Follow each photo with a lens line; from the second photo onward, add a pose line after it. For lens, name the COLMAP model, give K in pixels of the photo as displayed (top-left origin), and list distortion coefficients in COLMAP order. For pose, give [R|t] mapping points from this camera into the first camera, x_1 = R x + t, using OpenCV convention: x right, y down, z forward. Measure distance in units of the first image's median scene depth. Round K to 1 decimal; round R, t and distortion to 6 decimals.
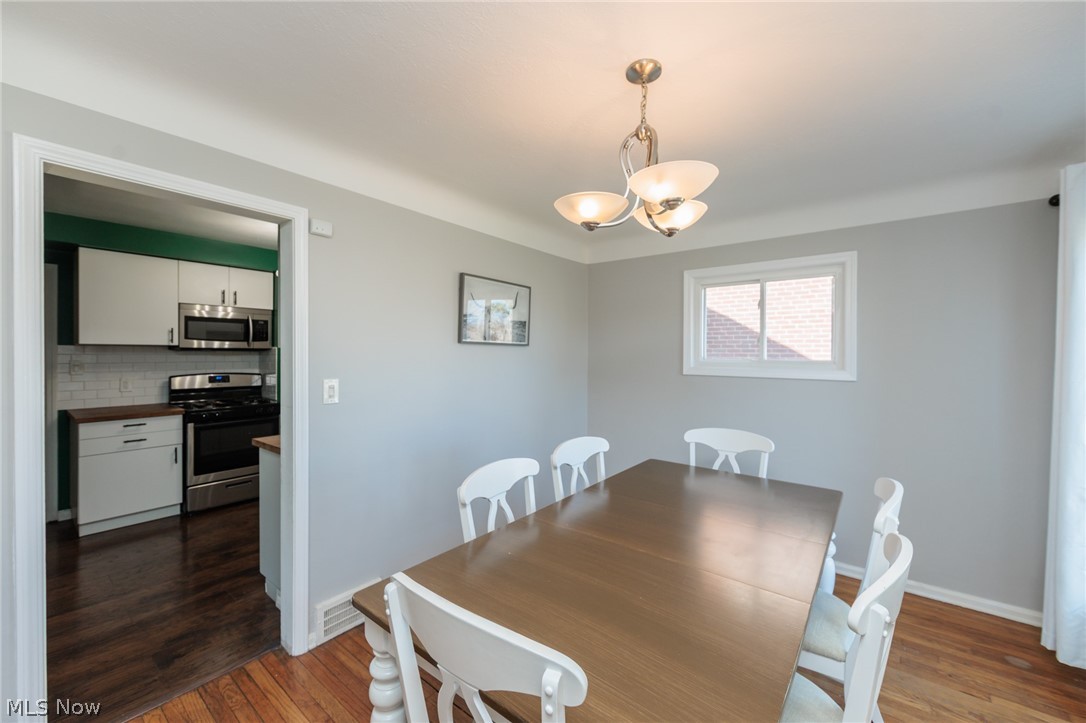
lens RADIAL K [[428.1, 0, 545.7], [0, 428.1, 357.5], [0, 0, 1]] dist [-0.000589, -0.000080]
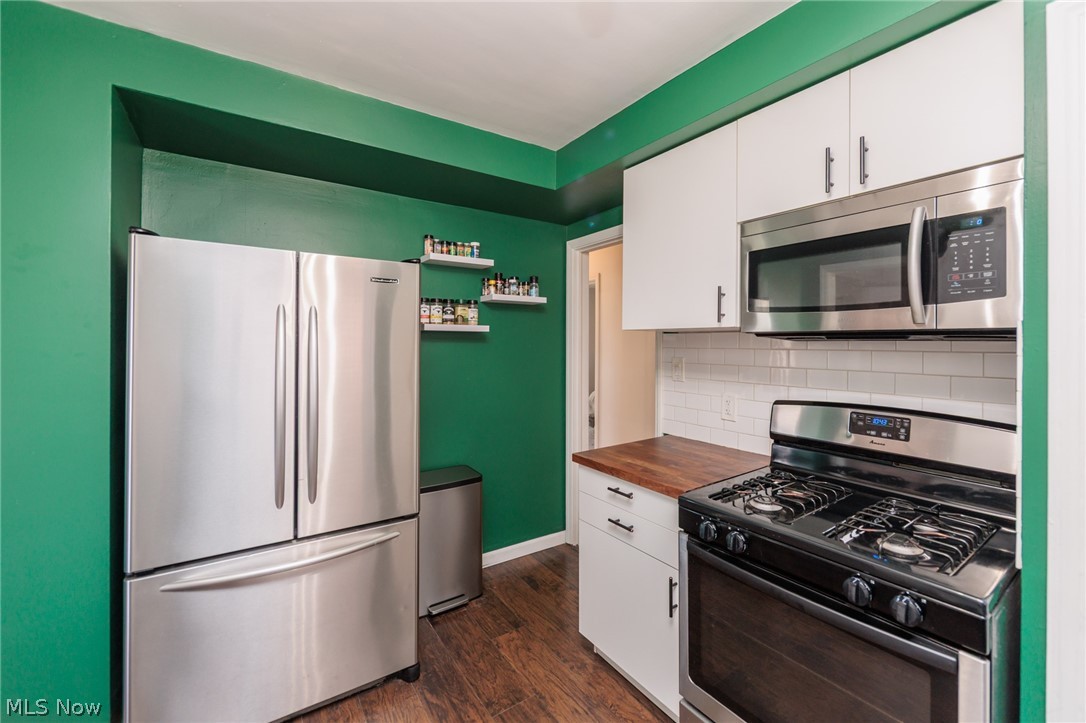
lens RADIAL K [[453.3, 0, 545.8], [0, 453.3, 341.5], [0, 0, 1]] dist [-0.000576, -0.000026]
pose [[-0.297379, -0.008528, -0.954721, -0.355633], [-0.010885, 0.999925, -0.005541, -0.010061], [0.954697, 0.008744, -0.297450, 0.872048]]
